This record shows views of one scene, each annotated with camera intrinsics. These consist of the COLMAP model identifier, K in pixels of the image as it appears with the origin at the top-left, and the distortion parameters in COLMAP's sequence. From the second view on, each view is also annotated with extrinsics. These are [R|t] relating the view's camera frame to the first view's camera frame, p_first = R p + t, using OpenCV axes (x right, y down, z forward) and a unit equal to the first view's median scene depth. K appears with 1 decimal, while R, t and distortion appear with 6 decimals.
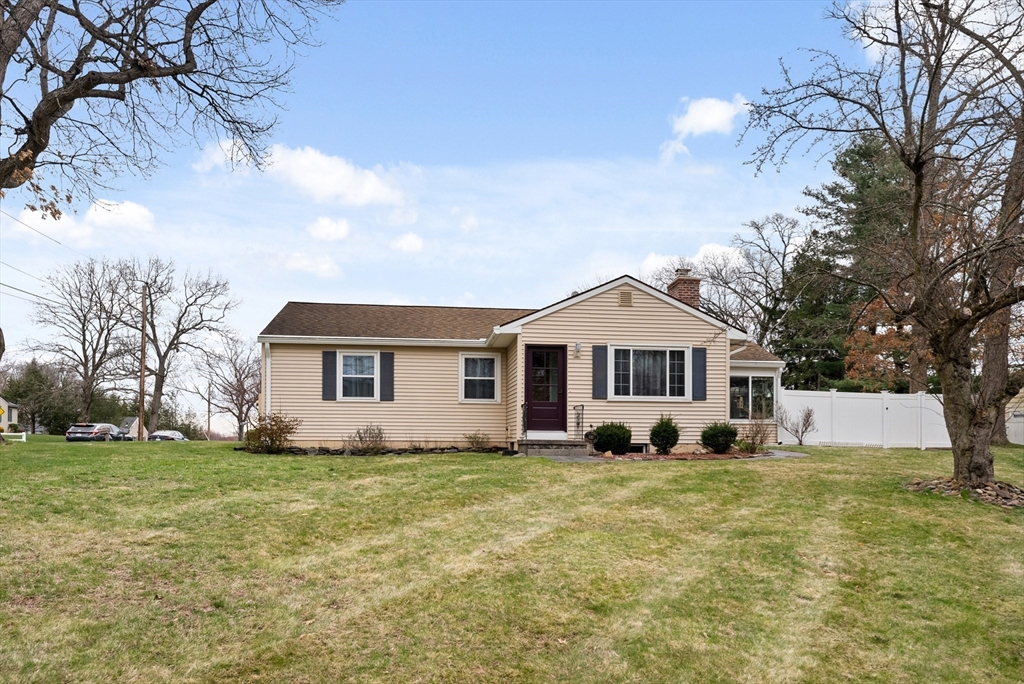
lens RADIAL K [[724.0, 0, 504.4], [0, 724.0, 440.6], [0, 0, 1]] dist [-0.002240, 0.000086]
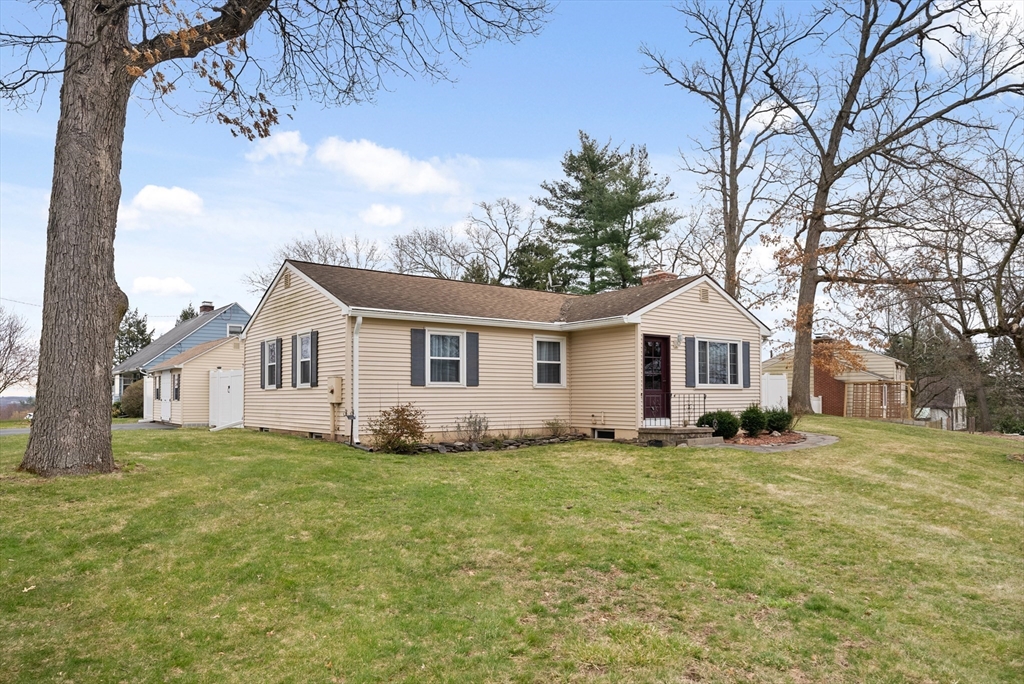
lens RADIAL K [[709.2, 0, 508.6], [0, 709.2, 372.2], [0, 0, 1]] dist [-0.000073, 0.000875]
pose [[0.851469, 0.007956, 0.524344, -0.590123], [0.007670, 0.999589, -0.027622, -0.047564], [-0.524349, 0.027541, 0.851058, 0.224619]]
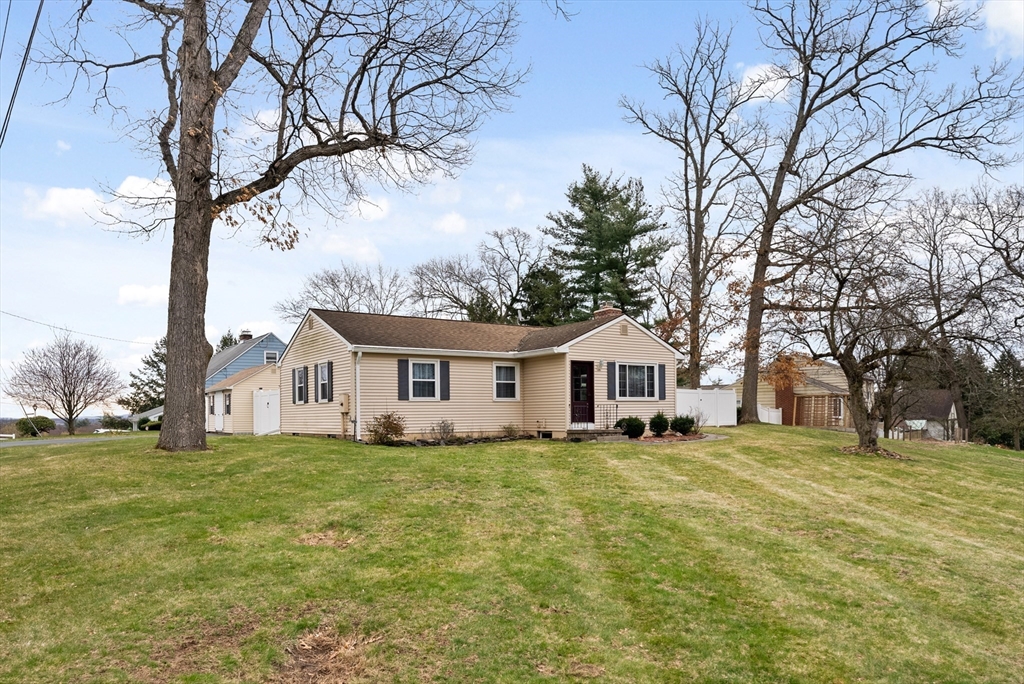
lens RADIAL K [[727.4, 0, 515.3], [0, 727.4, 408.8], [0, 0, 1]] dist [-0.002889, -0.001138]
pose [[0.872401, -0.013200, 0.488613, -0.667277], [0.016635, 0.999858, -0.002690, -0.034823], [-0.488508, 0.010475, 0.872497, -0.142228]]
